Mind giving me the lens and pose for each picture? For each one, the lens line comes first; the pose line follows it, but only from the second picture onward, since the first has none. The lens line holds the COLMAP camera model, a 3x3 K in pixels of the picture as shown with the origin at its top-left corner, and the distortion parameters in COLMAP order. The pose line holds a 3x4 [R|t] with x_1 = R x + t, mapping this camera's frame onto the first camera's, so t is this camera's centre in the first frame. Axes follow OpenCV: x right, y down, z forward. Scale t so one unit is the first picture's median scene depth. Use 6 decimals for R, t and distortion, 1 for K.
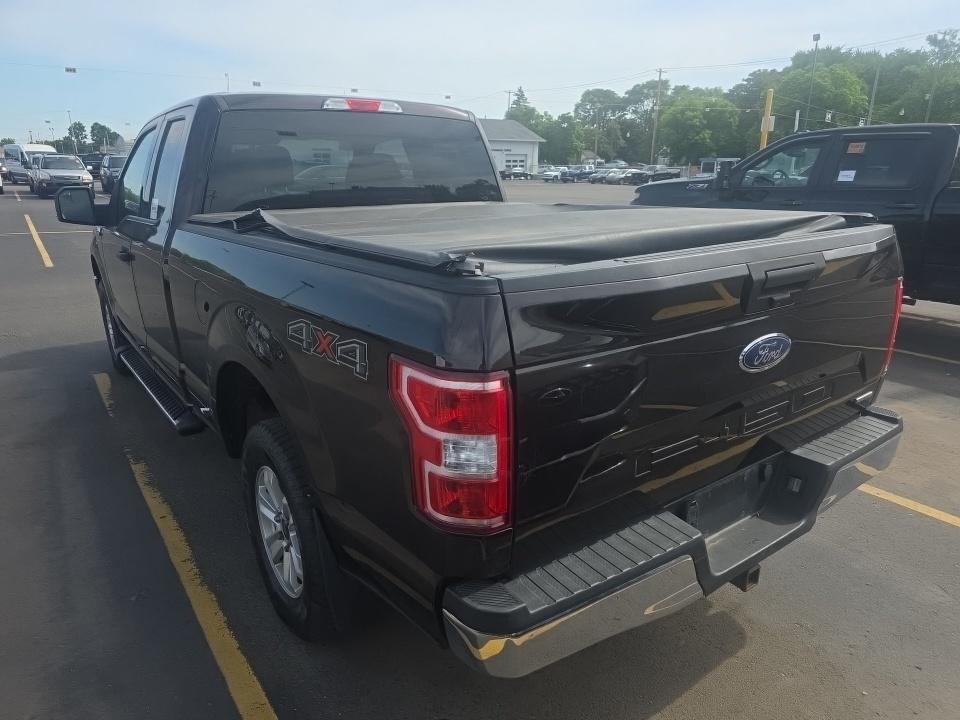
lens RADIAL K [[646.1, 0, 480.0], [0, 646.1, 360.0], [0, 0, 1]] dist [0.070442, -0.068863]
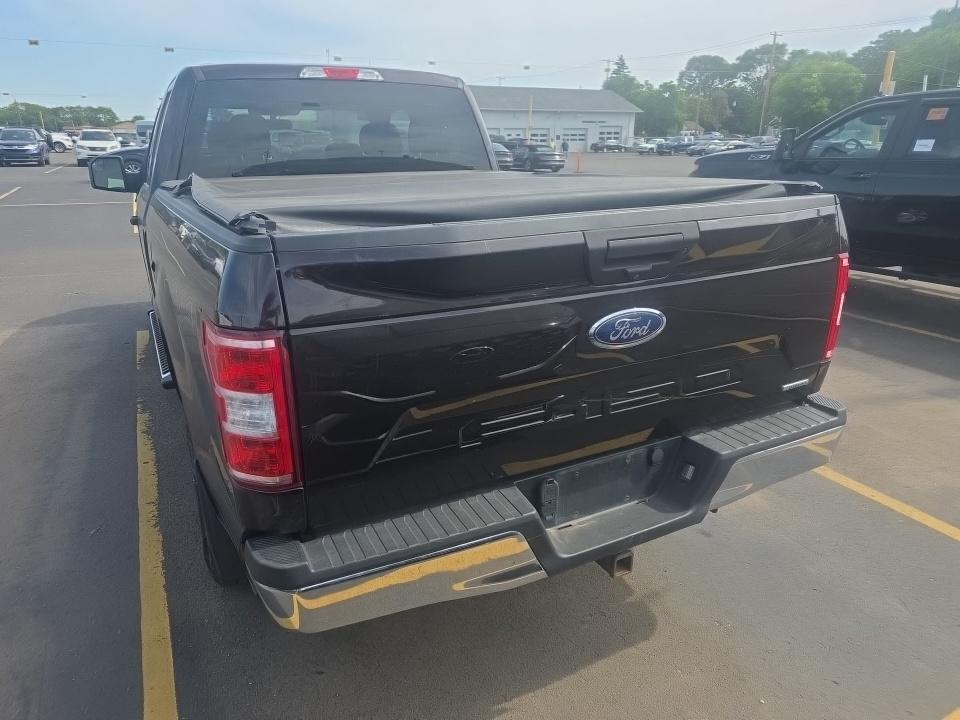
lens RADIAL K [[647.8, 0, 462.7], [0, 647.8, 355.7], [0, 0, 1]] dist [0.047533, -0.039364]
pose [[0.986350, 0.048236, -0.157439, 0.079296], [-0.043344, 0.998469, 0.034359, 0.001458], [0.158855, -0.027066, 0.986931, 0.008273]]
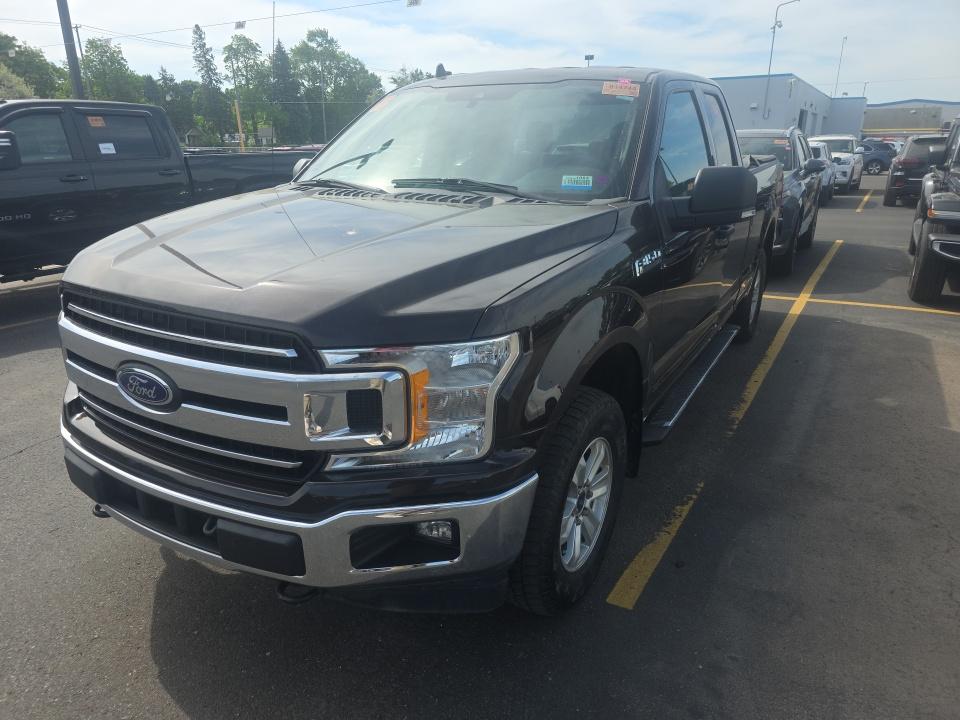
lens RADIAL K [[646.1, 0, 480.0], [0, 646.1, 360.0], [0, 0, 1]] dist [0.070442, -0.068863]
pose [[-0.403055, -0.285728, 0.869429, -0.591575], [0.267314, 0.871827, 0.410439, -0.219412], [-0.875266, 0.397840, -0.275016, 0.768113]]
